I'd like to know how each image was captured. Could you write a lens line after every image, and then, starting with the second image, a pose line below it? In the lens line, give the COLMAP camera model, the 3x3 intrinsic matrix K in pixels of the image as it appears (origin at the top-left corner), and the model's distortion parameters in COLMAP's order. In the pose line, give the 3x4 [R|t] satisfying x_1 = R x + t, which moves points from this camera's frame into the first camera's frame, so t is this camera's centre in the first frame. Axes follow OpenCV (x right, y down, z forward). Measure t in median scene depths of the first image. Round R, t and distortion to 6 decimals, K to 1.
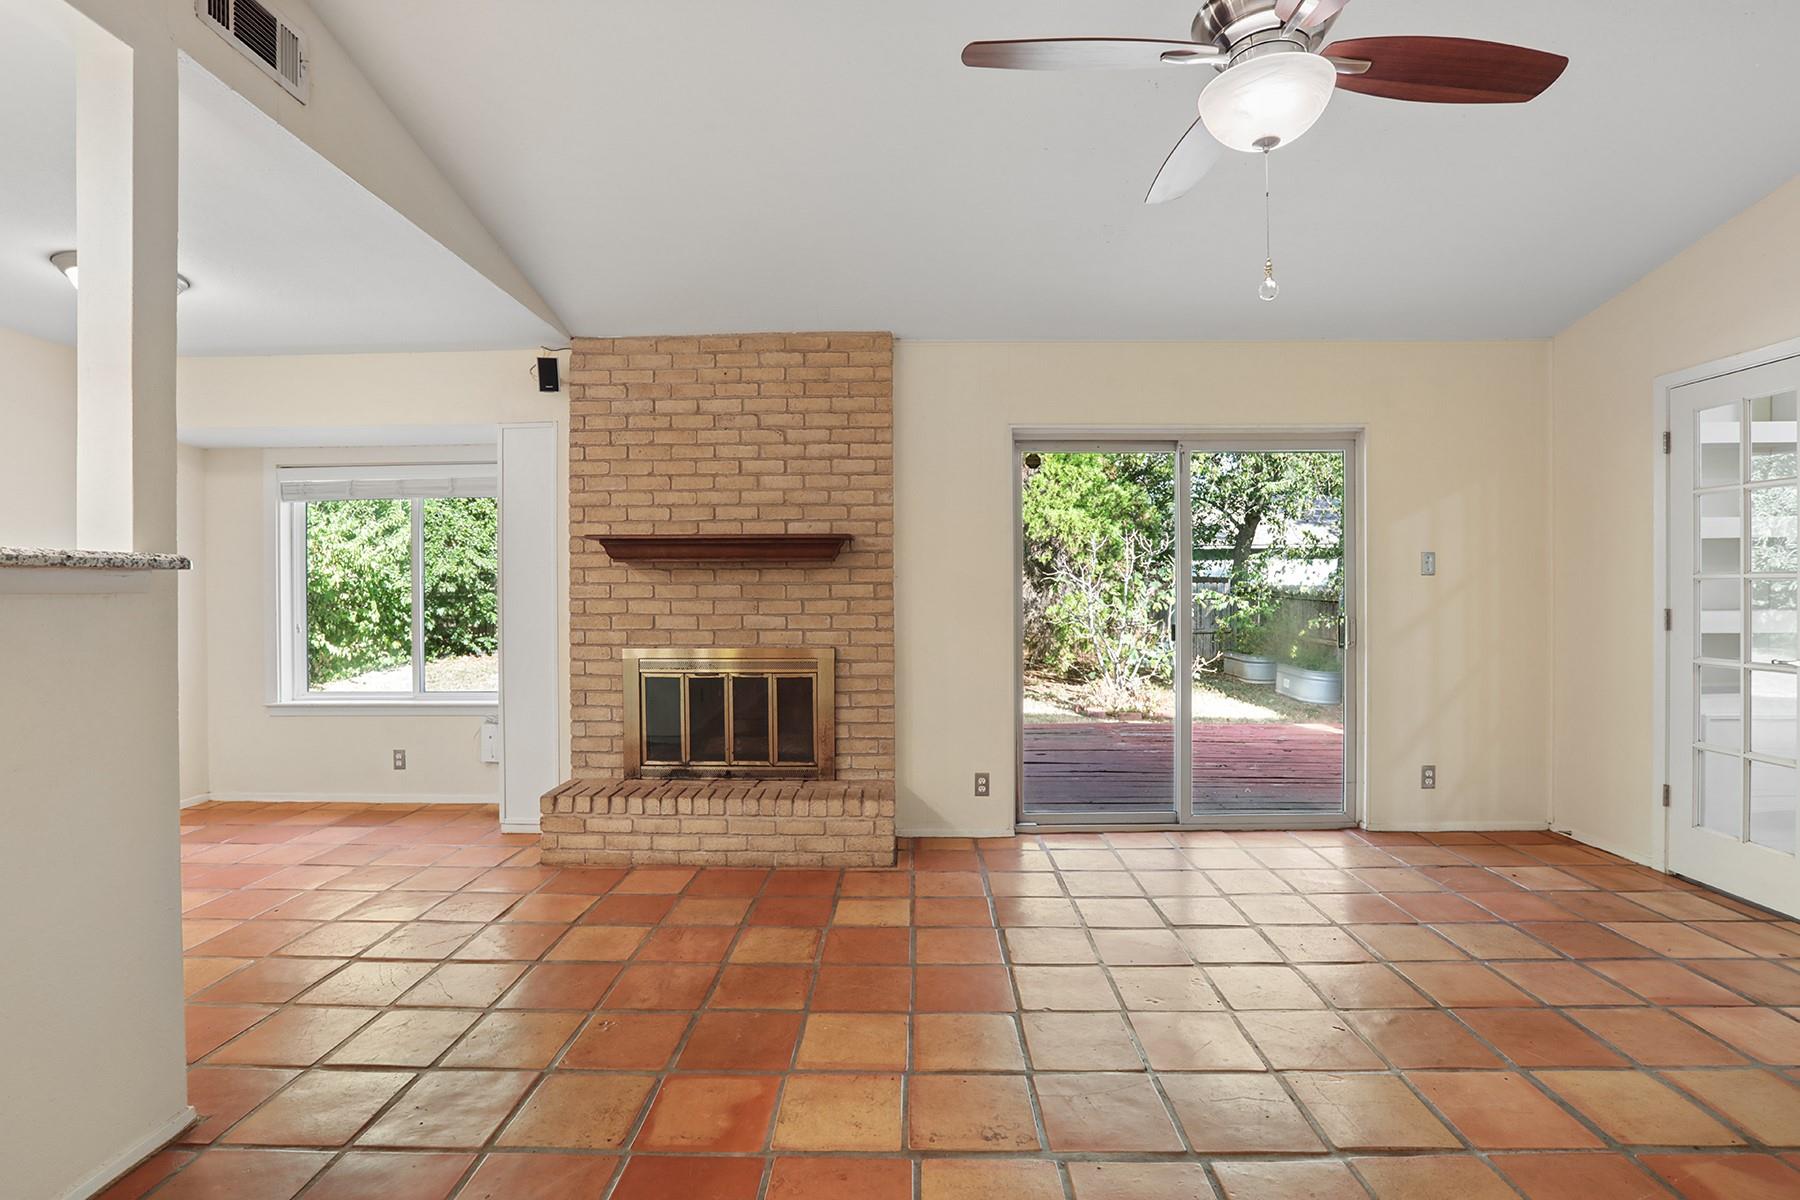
lens RADIAL K [[836.8, 0, 900.0], [0, 836.8, 600.0], [0, 0, 1]] dist [-0.027610, 0.001544]
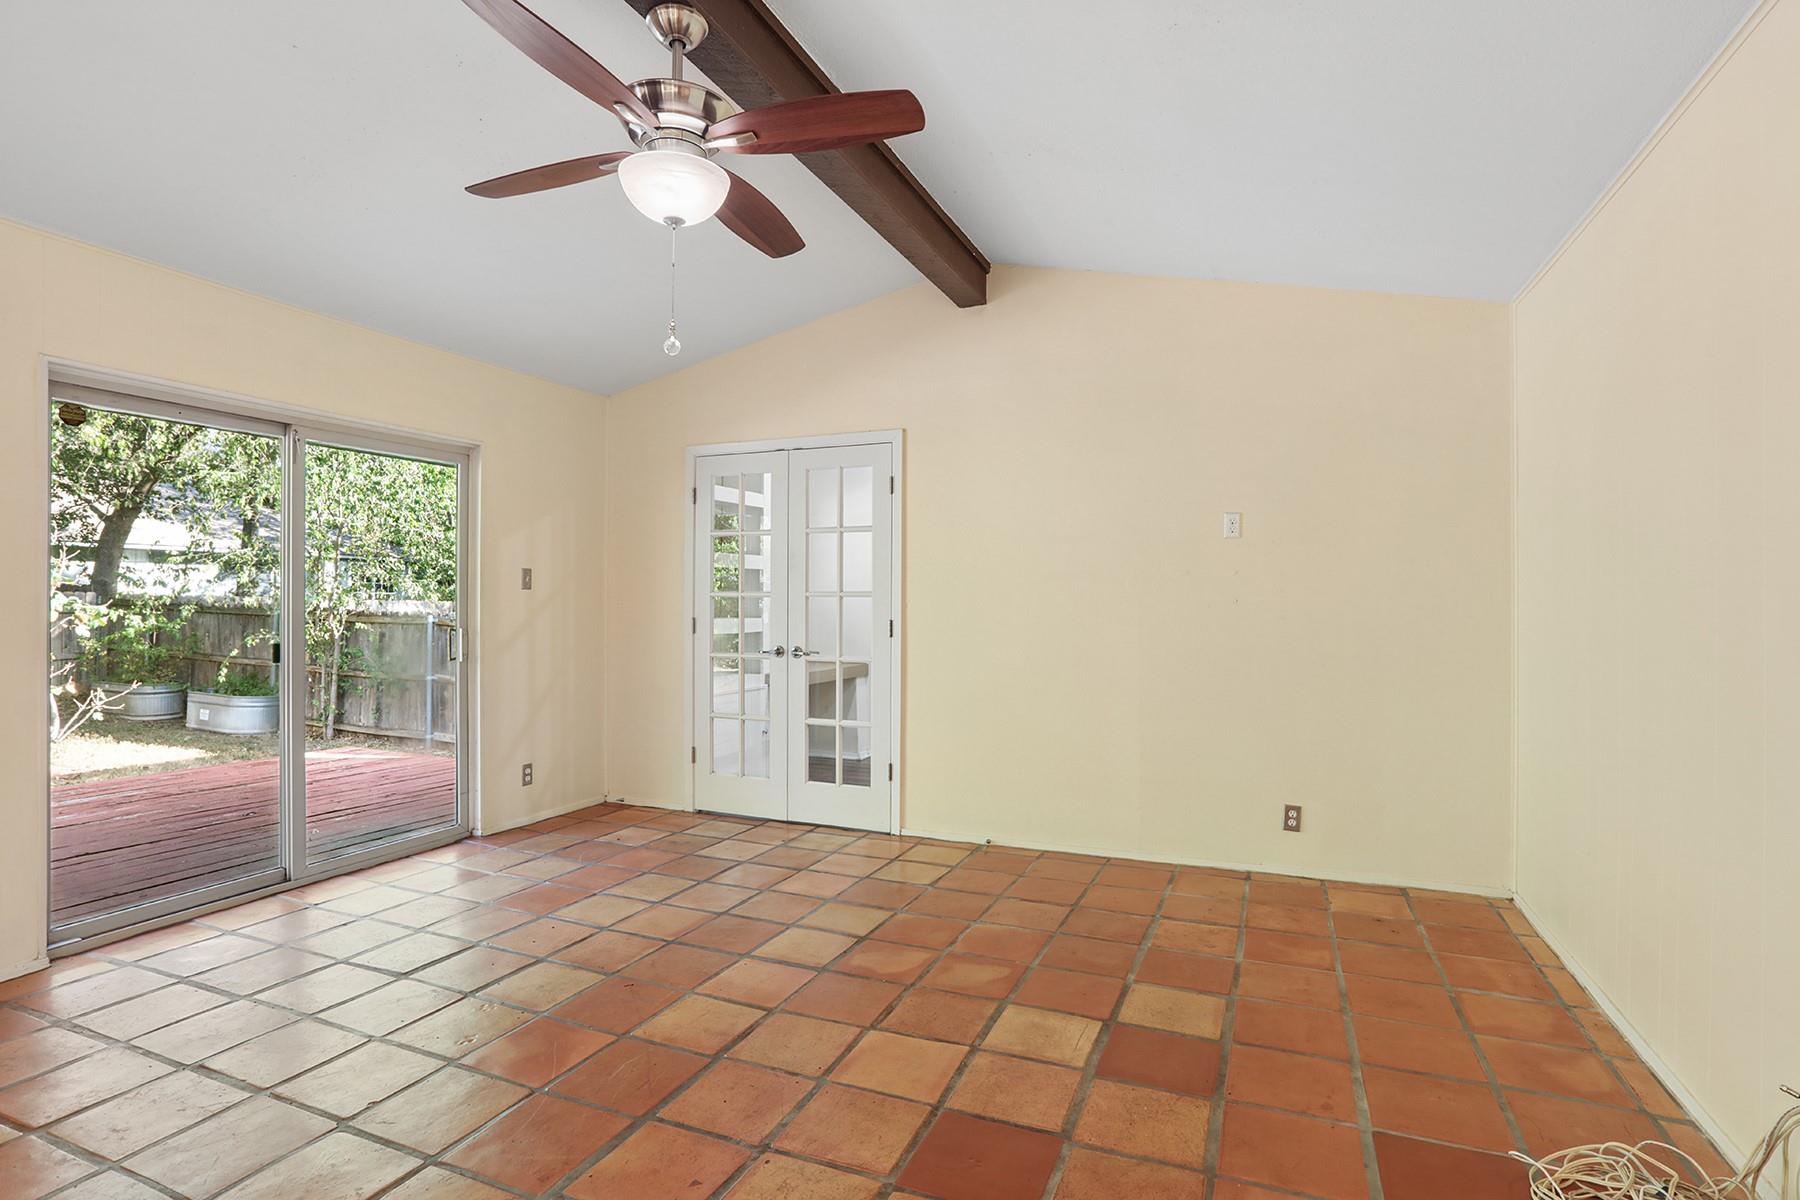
lens RADIAL K [[903.6, 0, 900.0], [0, 903.6, 600.0], [0, 0, 1]] dist [-0.044677, 0.001299]
pose [[0.359426, 0.006921, 0.933148, -0.300455], [0.006618, 0.999928, -0.009966, -0.001159], [-0.933150, 0.009757, 0.359354, 0.118779]]
